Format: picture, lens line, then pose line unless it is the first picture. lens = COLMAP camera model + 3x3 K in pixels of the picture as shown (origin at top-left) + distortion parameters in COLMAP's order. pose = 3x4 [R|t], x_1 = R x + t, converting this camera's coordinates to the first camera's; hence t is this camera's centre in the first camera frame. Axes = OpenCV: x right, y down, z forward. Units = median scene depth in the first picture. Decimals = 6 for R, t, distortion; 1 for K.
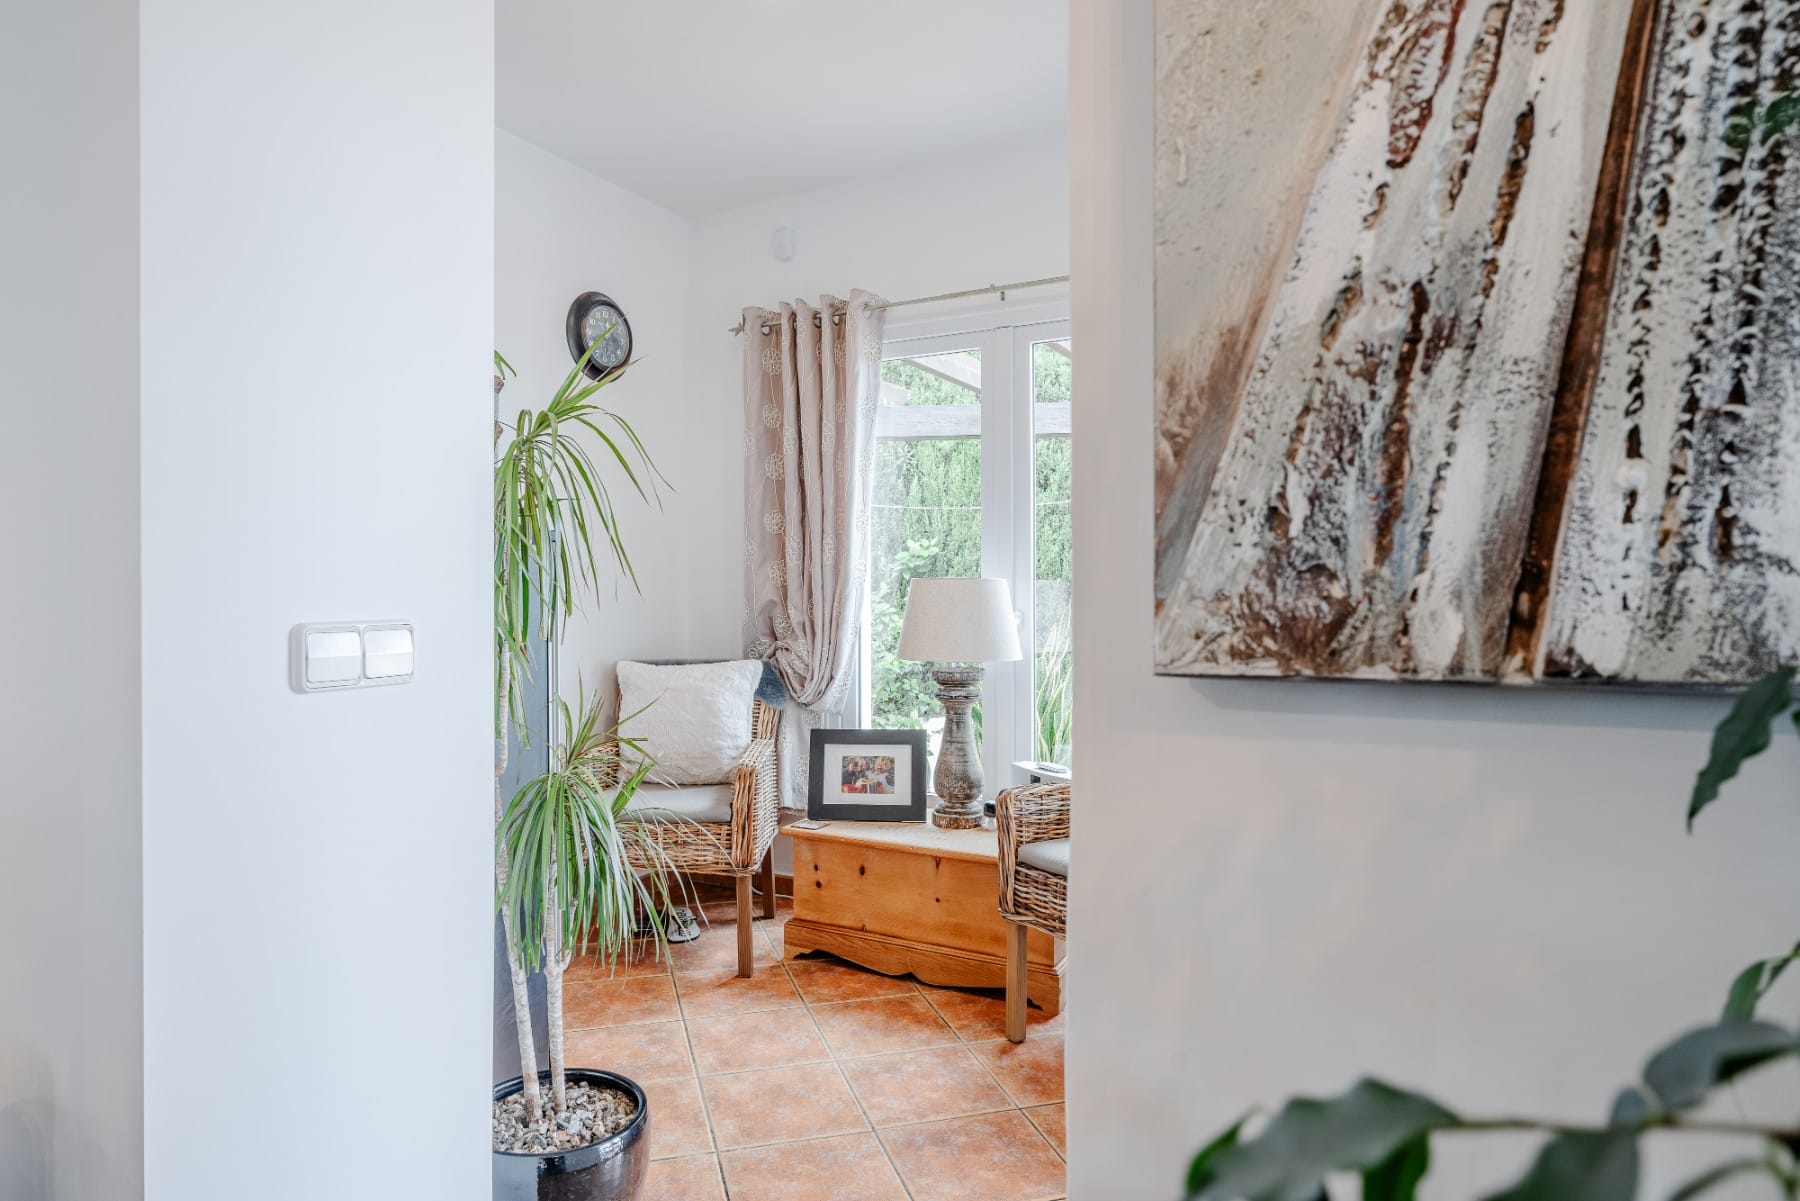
lens RADIAL K [[984.2, 0, 898.7], [0, 984.2, 601.0], [0, 0, 1]] dist [-0.015261, 0.005075]
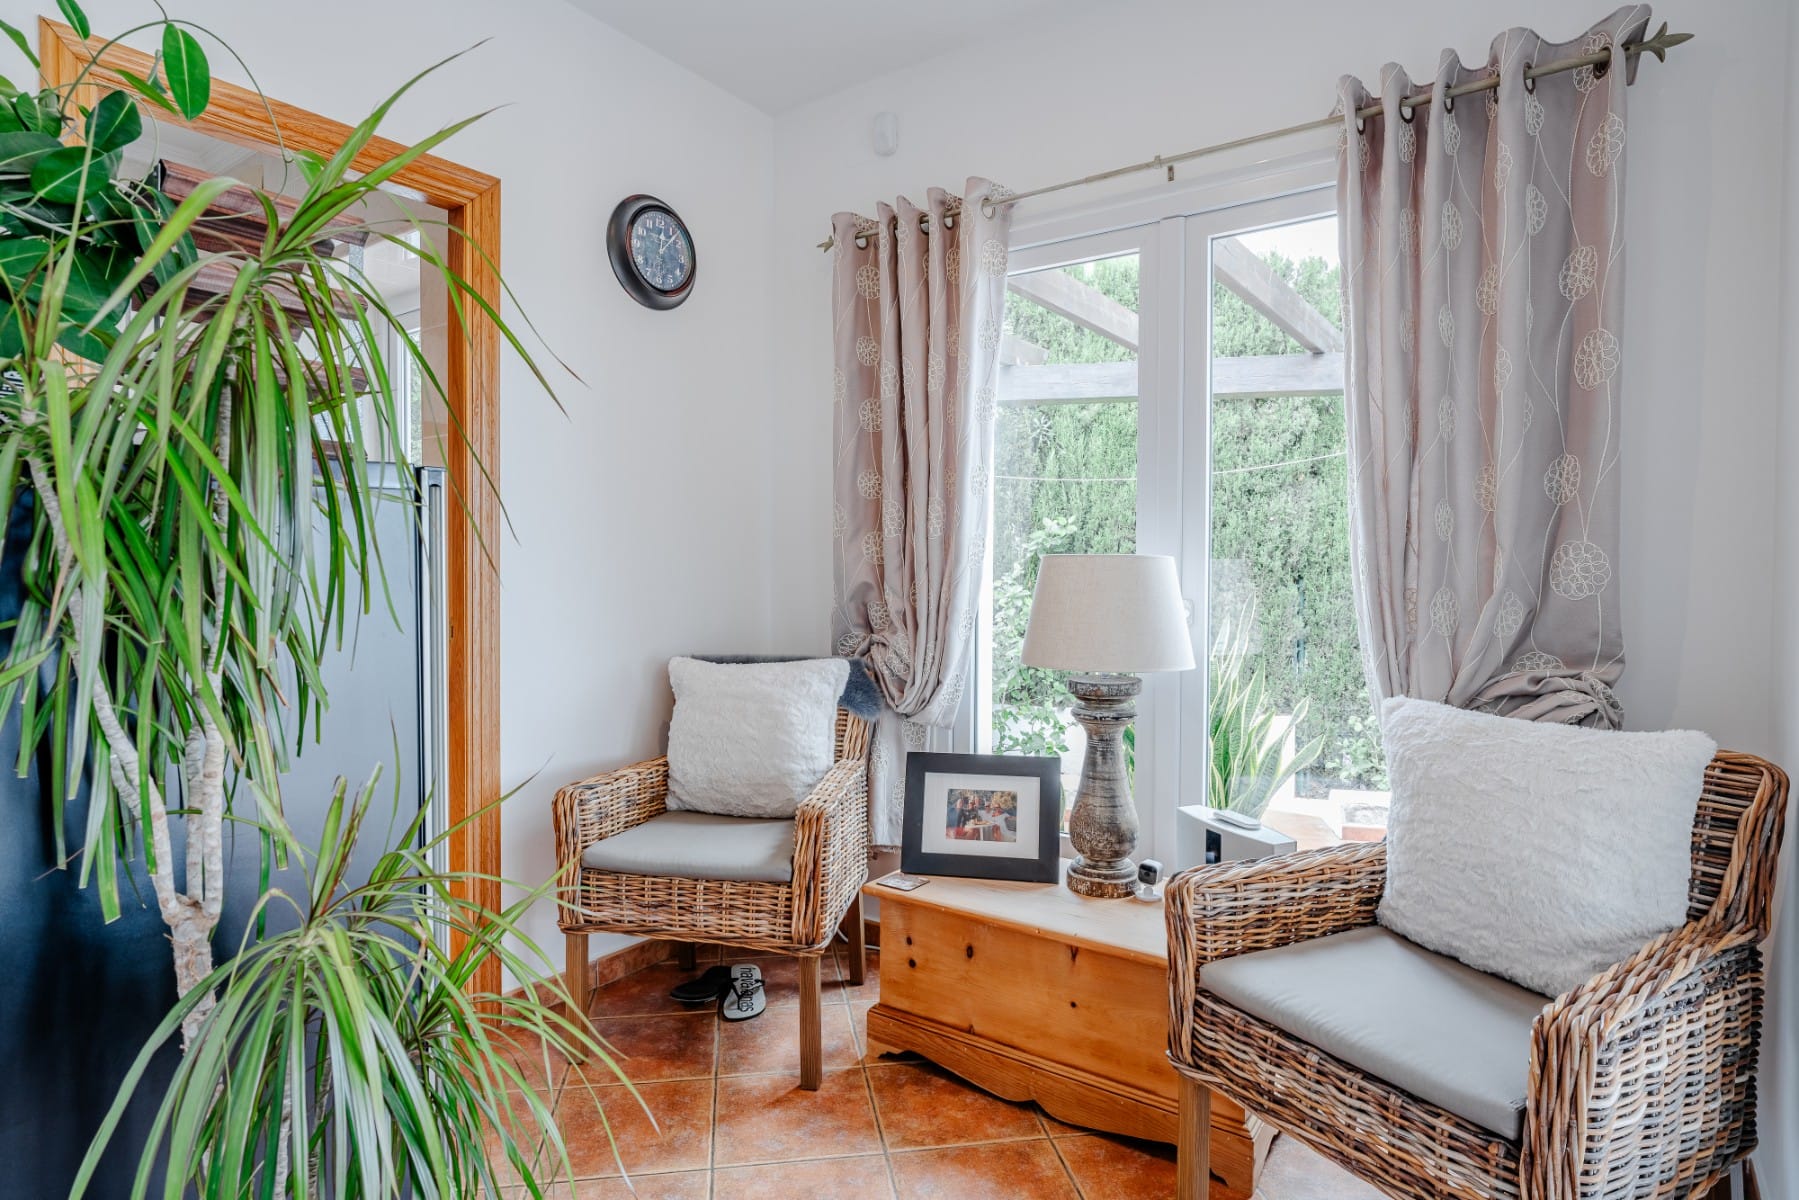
lens RADIAL K [[983.6, 0, 900.6], [0, 983.6, 589.0], [0, 0, 1]] dist [-0.015261, 0.005075]
pose [[0.990771, 0.009726, -0.135200, 0.007430], [-0.008729, 0.999930, 0.007961, -0.002419], [0.135268, -0.006707, 0.990786, 0.239903]]
